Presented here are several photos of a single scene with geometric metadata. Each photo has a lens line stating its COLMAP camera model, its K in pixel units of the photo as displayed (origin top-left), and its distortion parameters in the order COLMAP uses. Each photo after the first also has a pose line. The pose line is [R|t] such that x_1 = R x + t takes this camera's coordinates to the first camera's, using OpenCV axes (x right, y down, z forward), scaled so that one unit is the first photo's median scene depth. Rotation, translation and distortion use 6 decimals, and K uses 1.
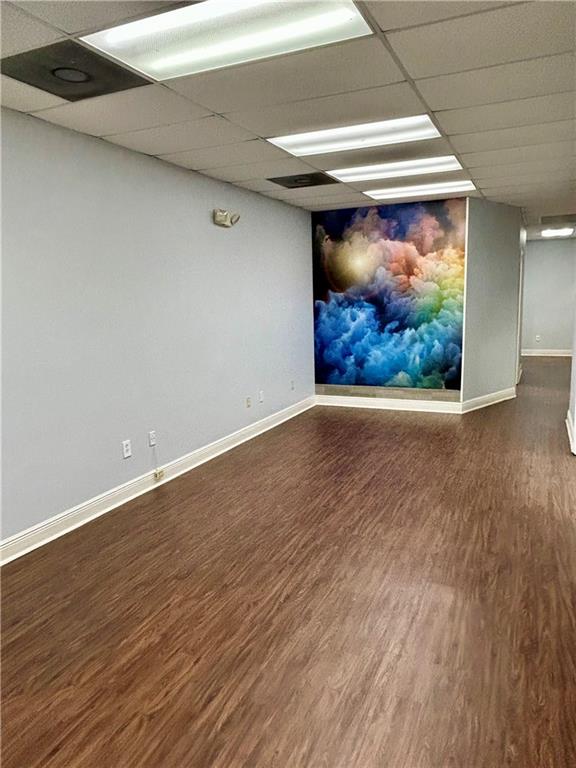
lens RADIAL K [[548.0, 0, 285.3], [0, 548.0, 384.2], [0, 0, 1]] dist [0.010234, 0.000779]
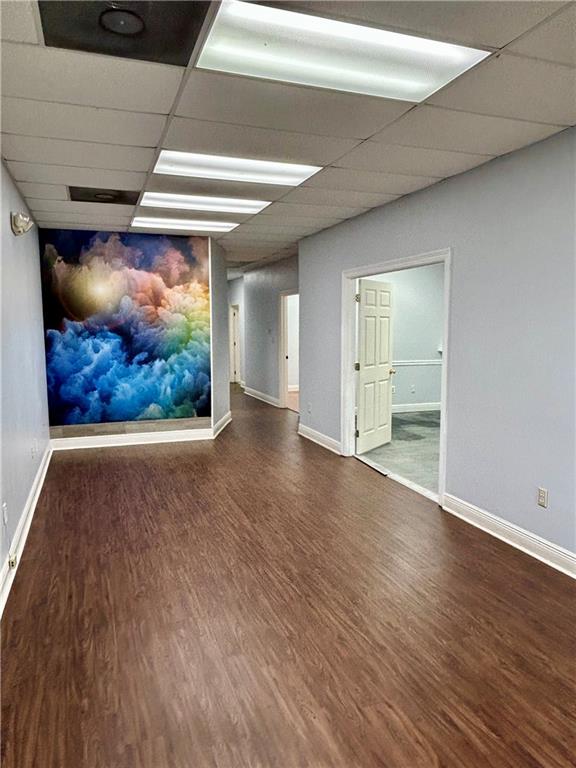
lens RADIAL K [[548.0, 0, 291.1], [0, 548.0, 384.5], [0, 0, 1]] dist [0.010234, 0.000779]
pose [[0.714031, -0.051062, 0.698249, -0.301034], [0.093966, 0.995303, -0.023305, -0.011313], [-0.693779, 0.082252, 0.715475, 0.132609]]
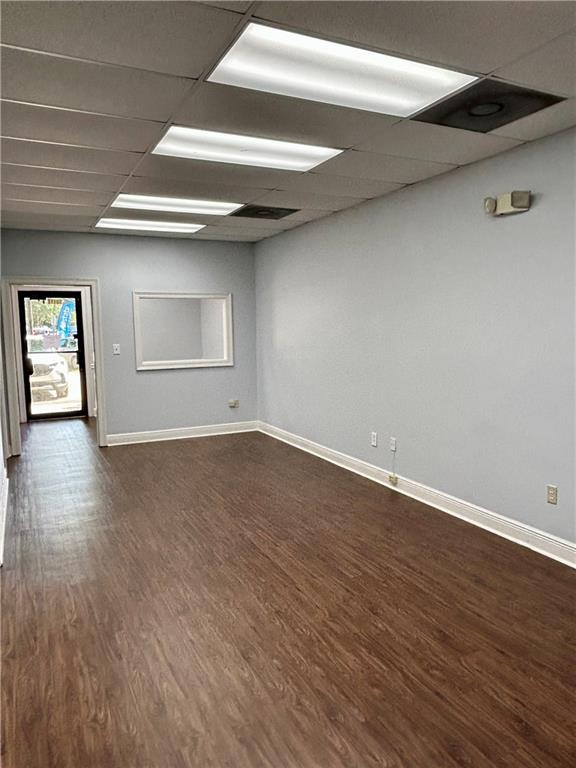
lens RADIAL K [[548.0, 0, 303.9], [0, 548.0, 385.9], [0, 0, 1]] dist [0.010234, 0.000779]
pose [[-0.615208, 0.123712, -0.778598, 0.463929], [-0.096385, 0.968399, 0.230027, -0.164478], [0.782451, 0.216559, -0.583843, 0.951080]]
